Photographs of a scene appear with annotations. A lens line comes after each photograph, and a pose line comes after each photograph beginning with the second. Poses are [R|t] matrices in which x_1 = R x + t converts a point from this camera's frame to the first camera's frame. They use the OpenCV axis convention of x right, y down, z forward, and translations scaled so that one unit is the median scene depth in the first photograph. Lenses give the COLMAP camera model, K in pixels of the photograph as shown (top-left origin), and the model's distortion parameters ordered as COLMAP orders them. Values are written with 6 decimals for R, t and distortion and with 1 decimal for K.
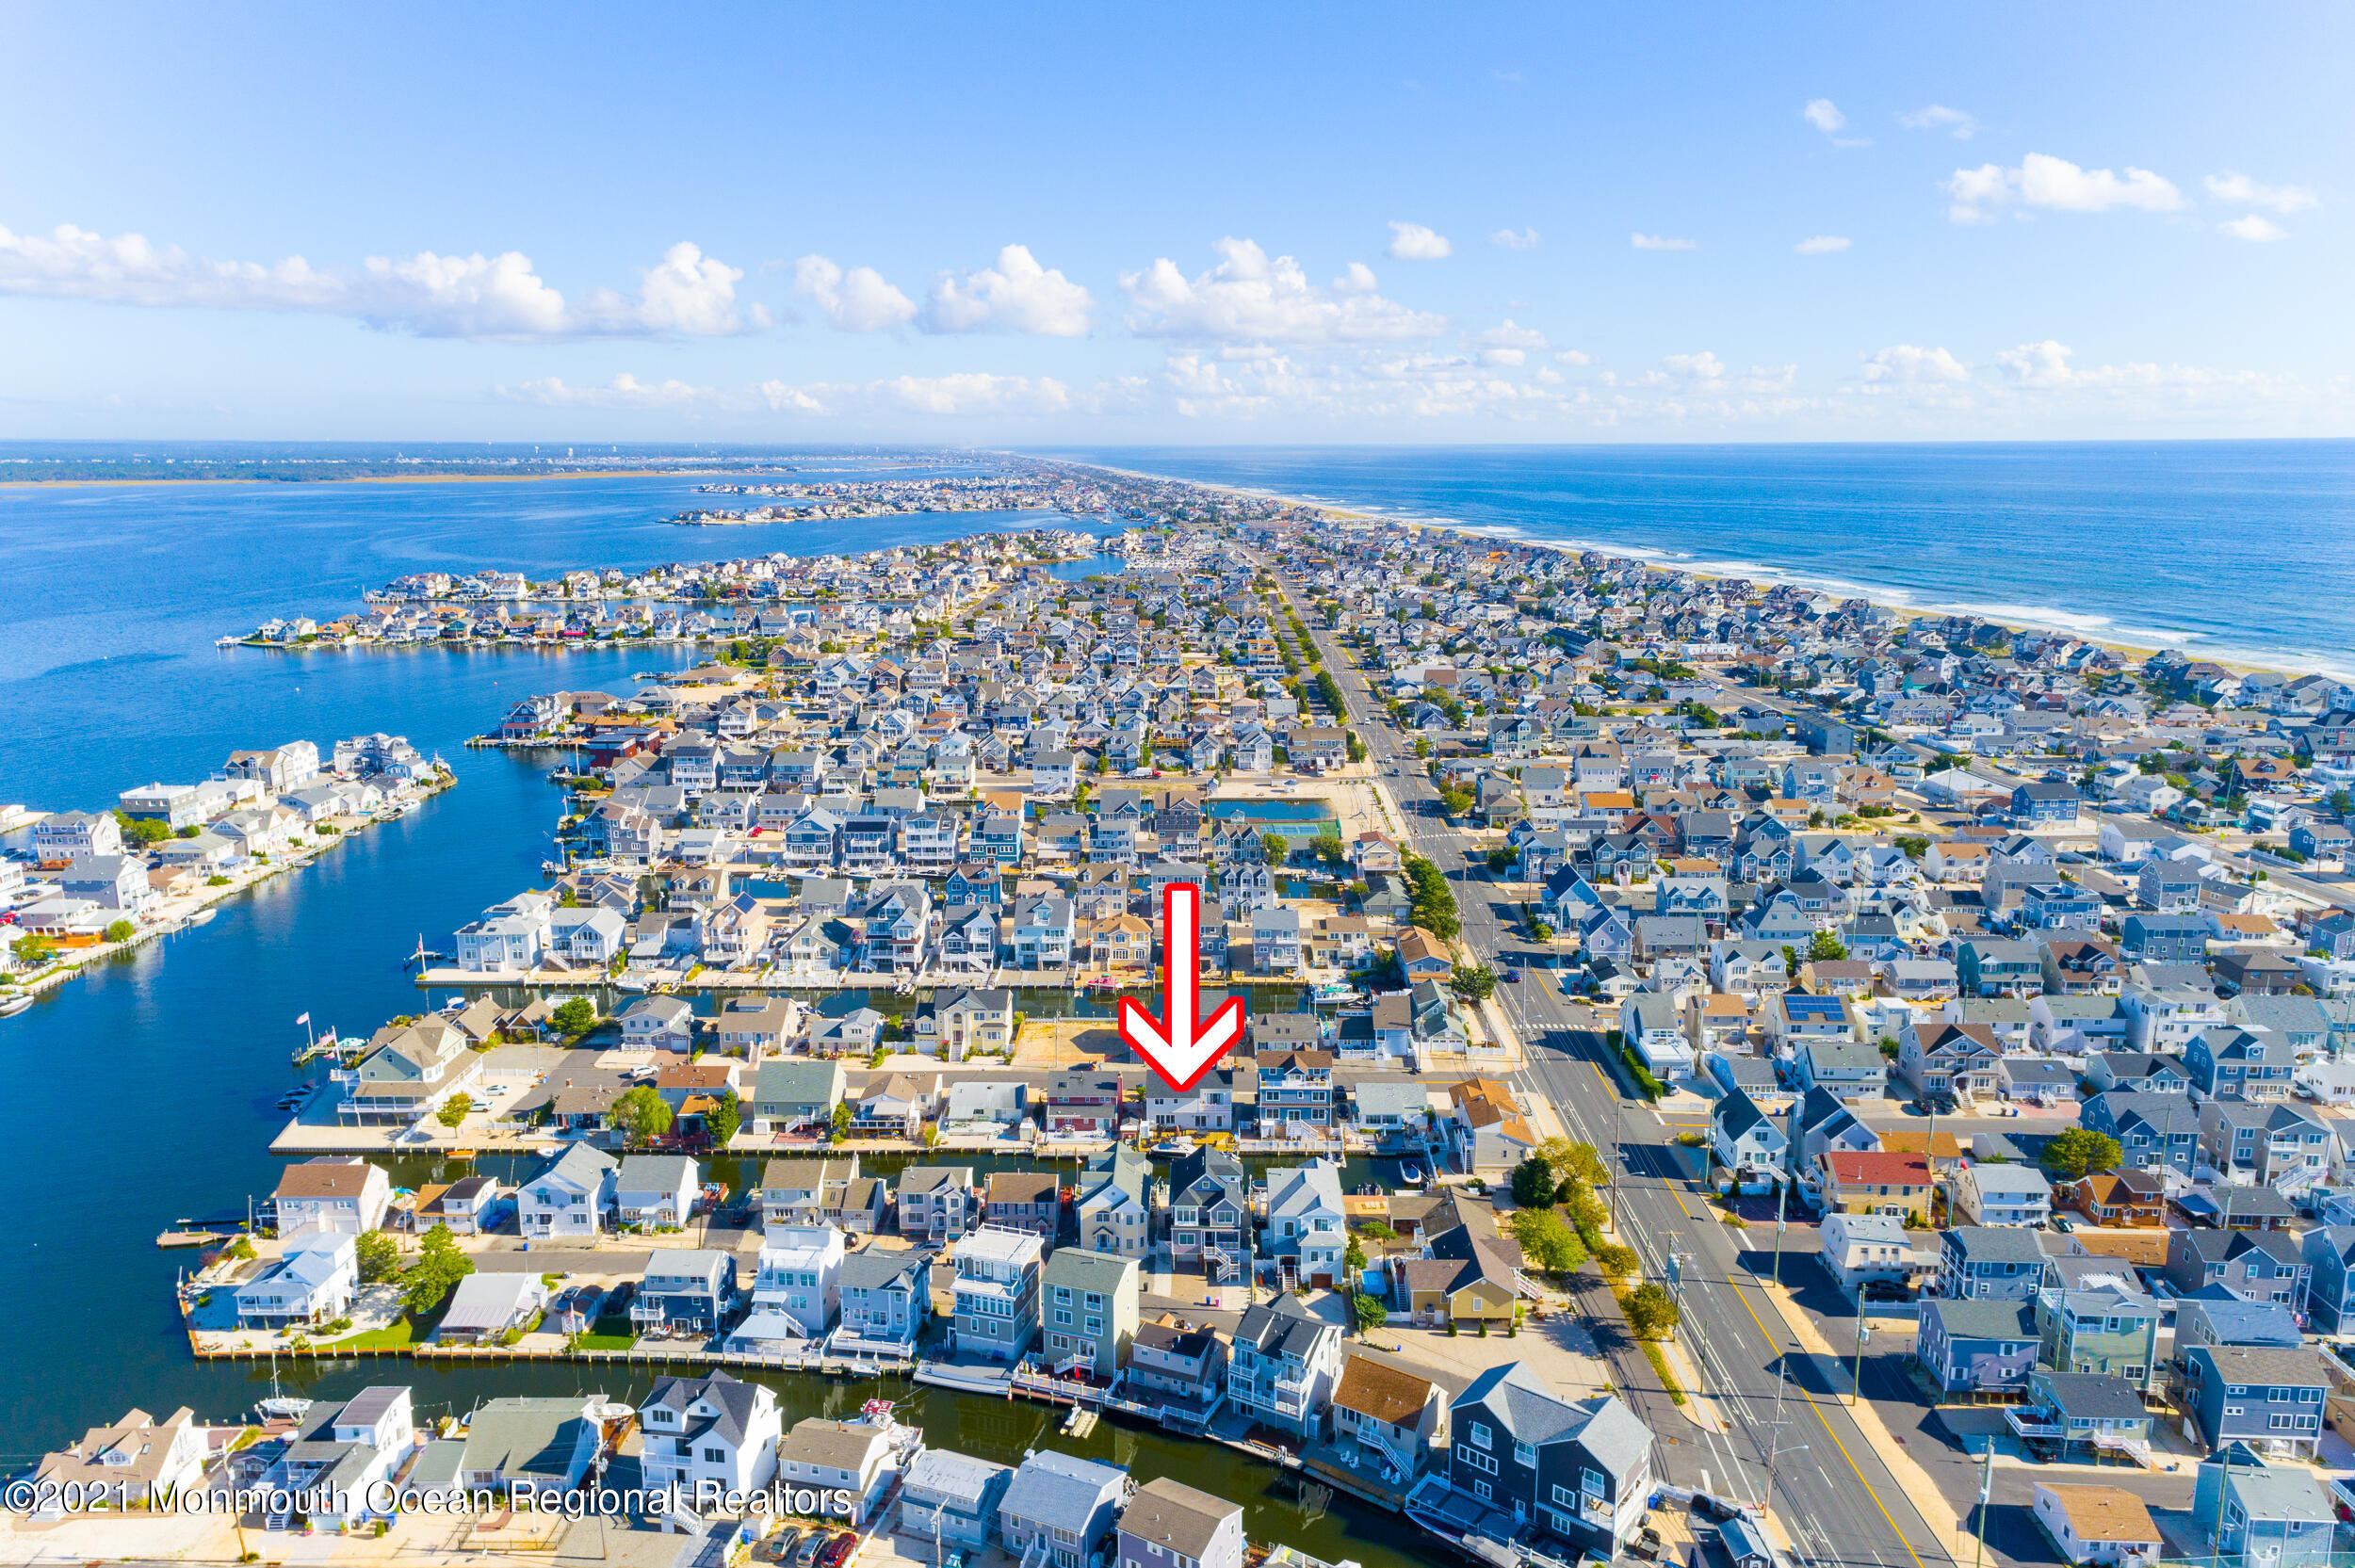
lens RADIAL K [[1564.8, 0, 1177.5], [0, 1564.8, 784.0], [0, 0, 1]] dist [0.032016, 0.007289]
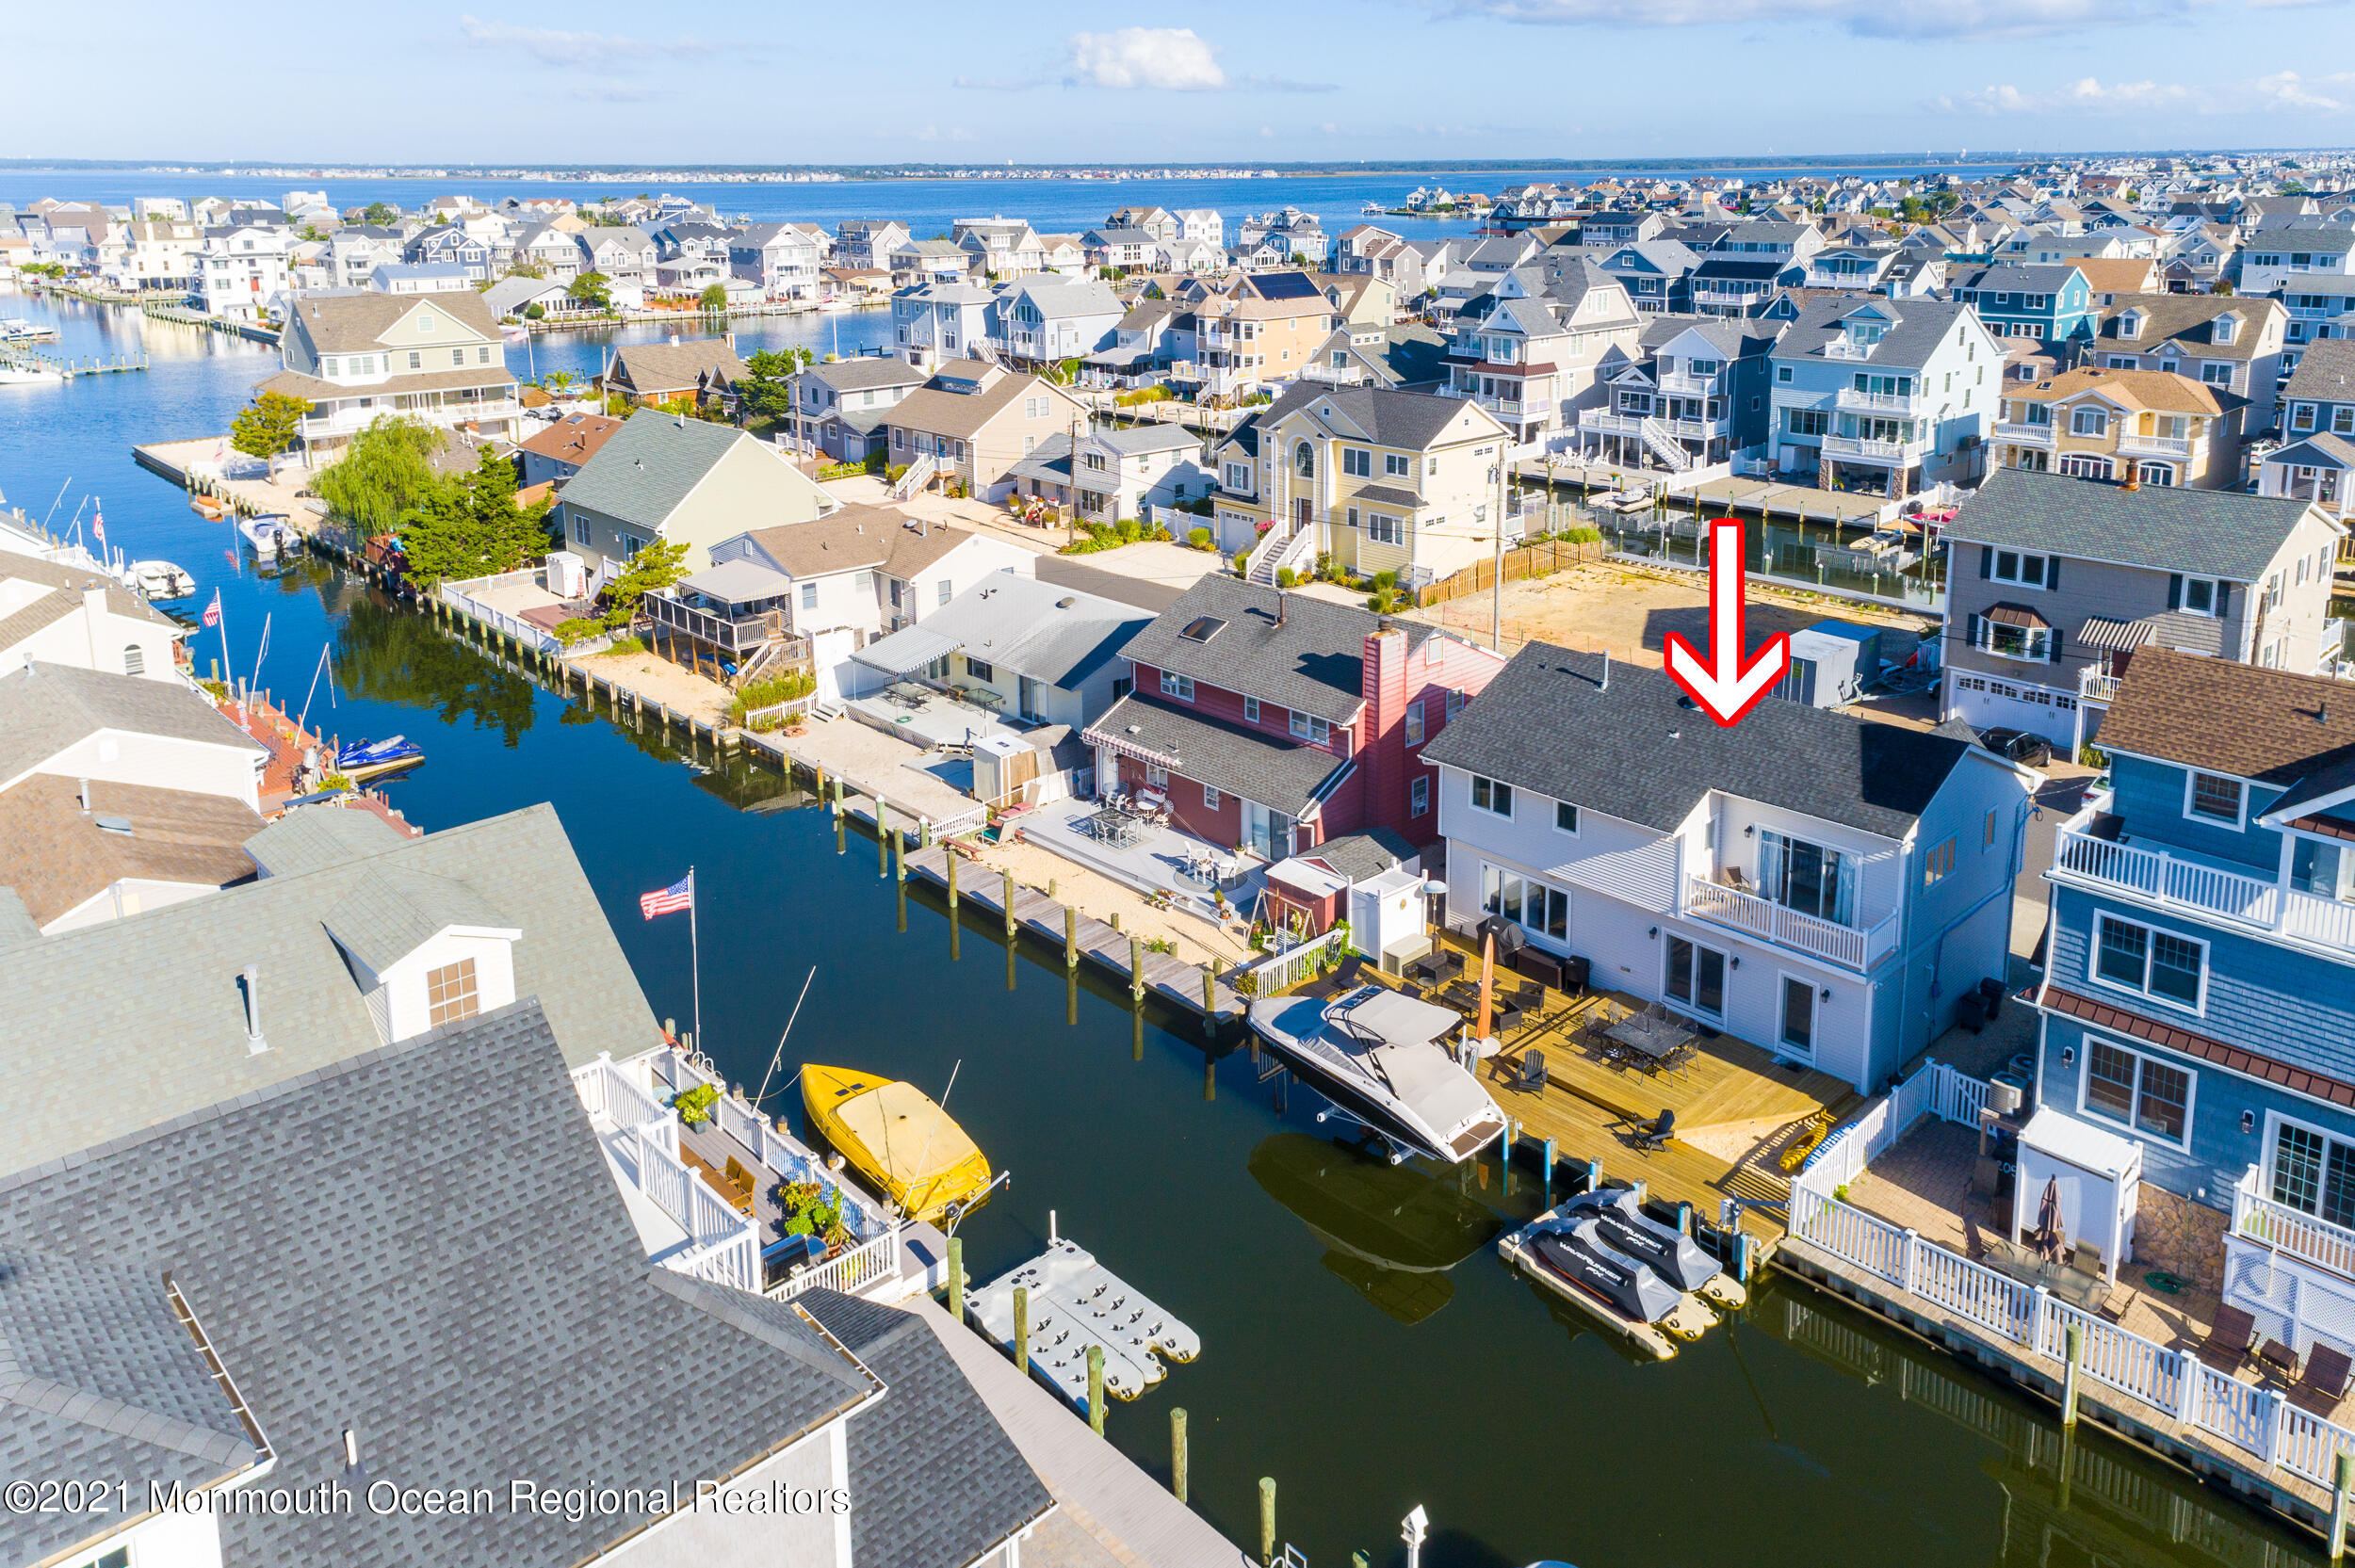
lens RADIAL K [[1564.8, 0, 1177.5], [0, 1564.8, 784.0], [0, 0, 1]] dist [0.032016, 0.007289]
pose [[0.698514, 0.257907, -0.667505, 0.075200], [-0.145918, 0.964531, 0.219974, 0.146886], [0.700562, -0.056254, 0.711371, 0.745778]]
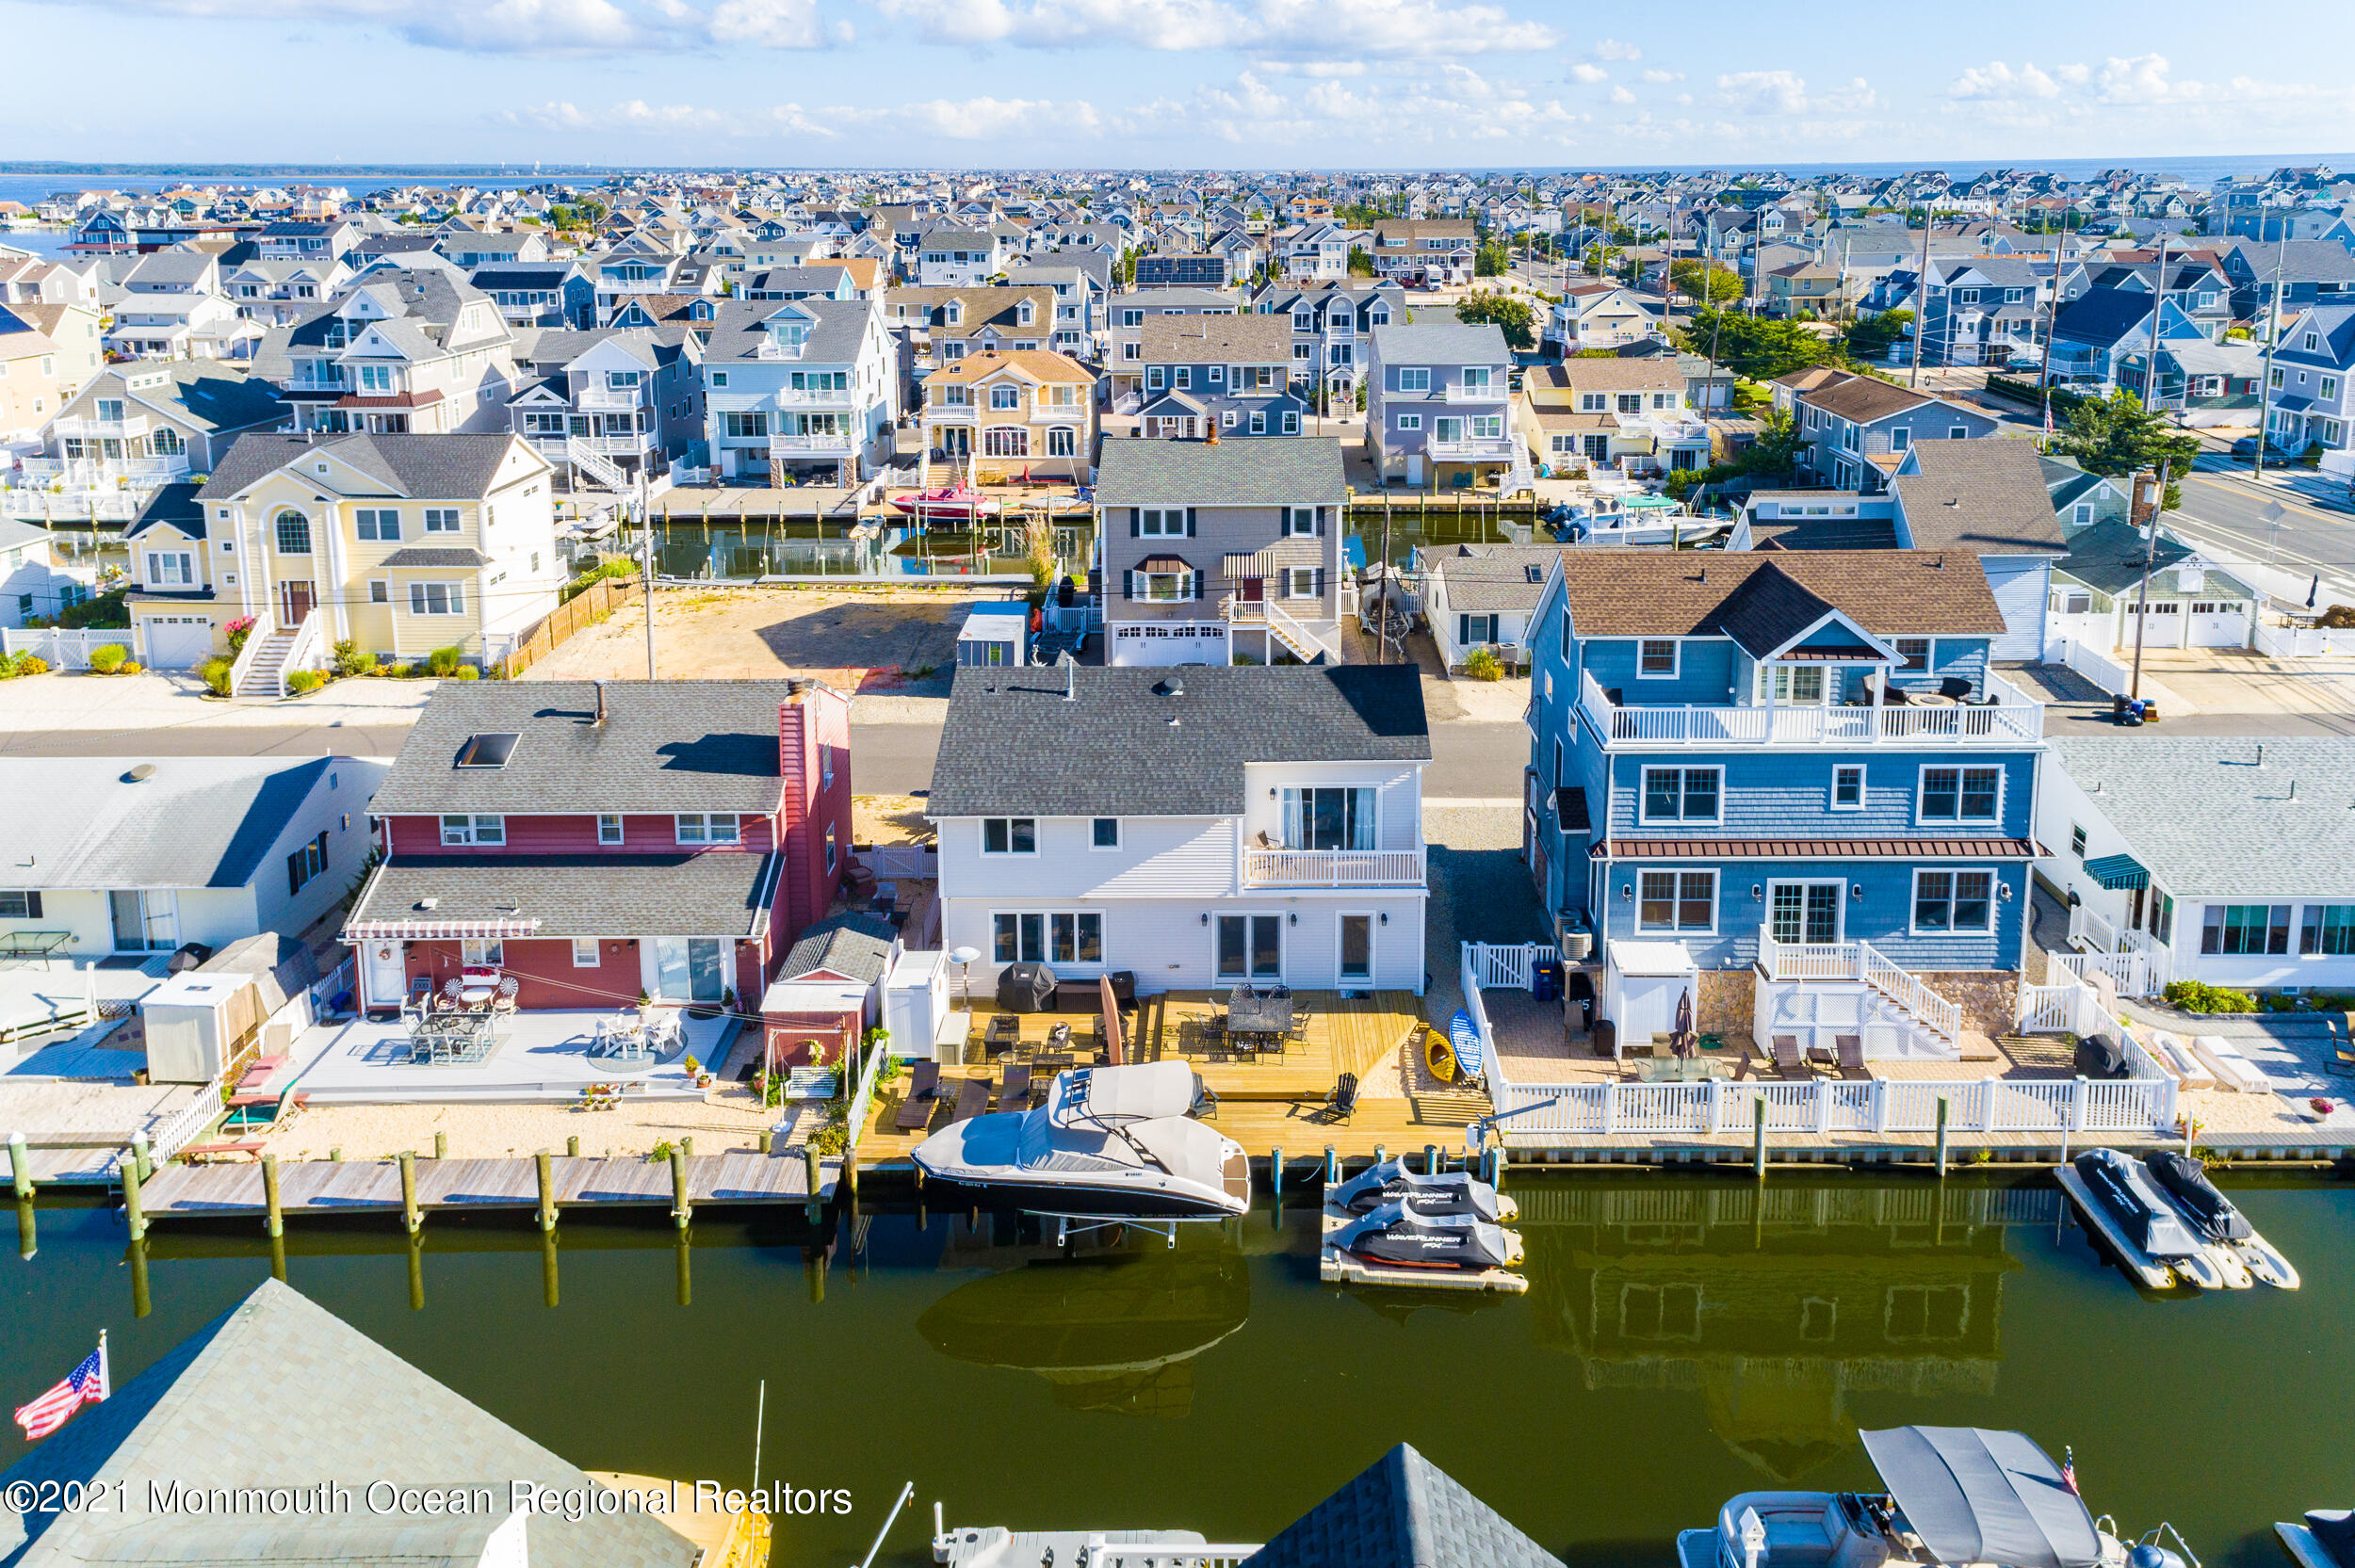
lens RADIAL K [[1614.7, 0, 1196.3], [0, 1614.7, 707.7], [0, 0, 1]] dist [0.023746, 0.024625]
pose [[0.999953, -0.009297, -0.002918, 0.008717], [0.009562, 0.993865, 0.110183, 0.150164], [0.001876, -0.110205, 0.993907, 0.733092]]
